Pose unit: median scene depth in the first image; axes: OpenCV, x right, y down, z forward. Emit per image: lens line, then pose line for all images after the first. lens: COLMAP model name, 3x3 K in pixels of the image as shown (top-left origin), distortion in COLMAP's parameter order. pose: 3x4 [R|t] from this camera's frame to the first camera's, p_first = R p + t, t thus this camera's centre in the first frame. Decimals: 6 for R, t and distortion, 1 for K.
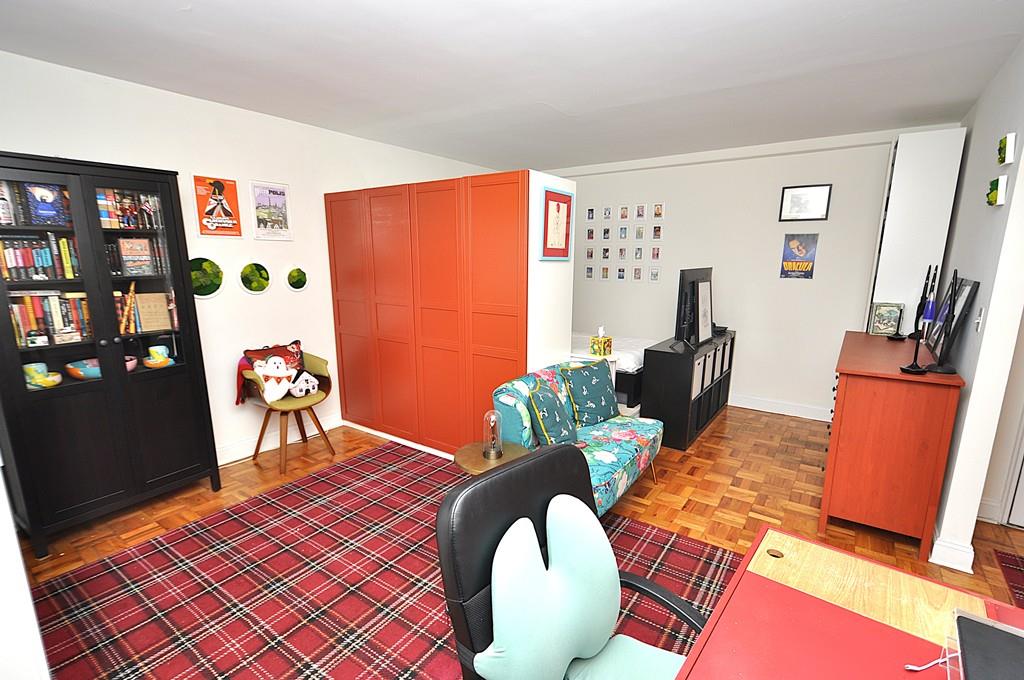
lens RADIAL K [[465.9, 0, 513.5], [0, 465.9, 357.1], [0, 0, 1]] dist [0.012235, -0.009944]
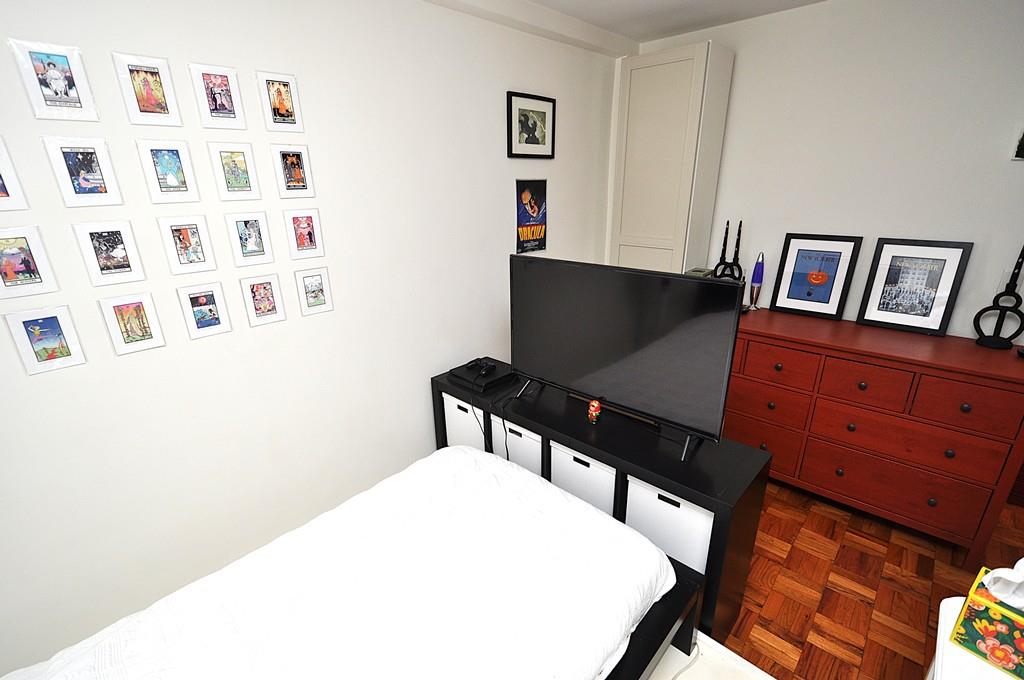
lens RADIAL K [[465.9, 0, 513.5], [0, 465.9, 357.1], [0, 0, 1]] dist [0.012235, -0.009944]
pose [[0.114232, -0.356976, 0.927103, -0.053027], [0.231837, 0.917024, 0.324529, -0.303127], [-0.966024, 0.177865, 0.187514, 1.129748]]
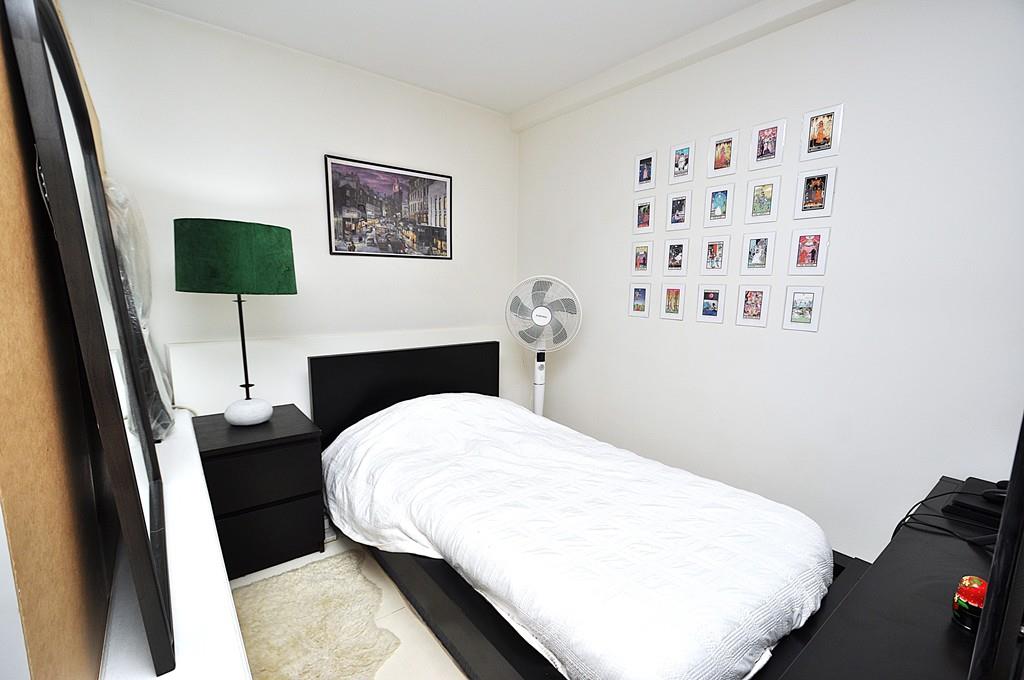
lens RADIAL K [[449.2, 0, 510.6], [0, 449.2, 354.7], [0, 0, 1]] dist [0.013366, -0.013299]
pose [[0.960467, 0.056605, -0.272579, 0.256876], [-0.072858, 0.996095, -0.049871, -0.150897], [0.268692, 0.067759, 0.960840, 0.853724]]
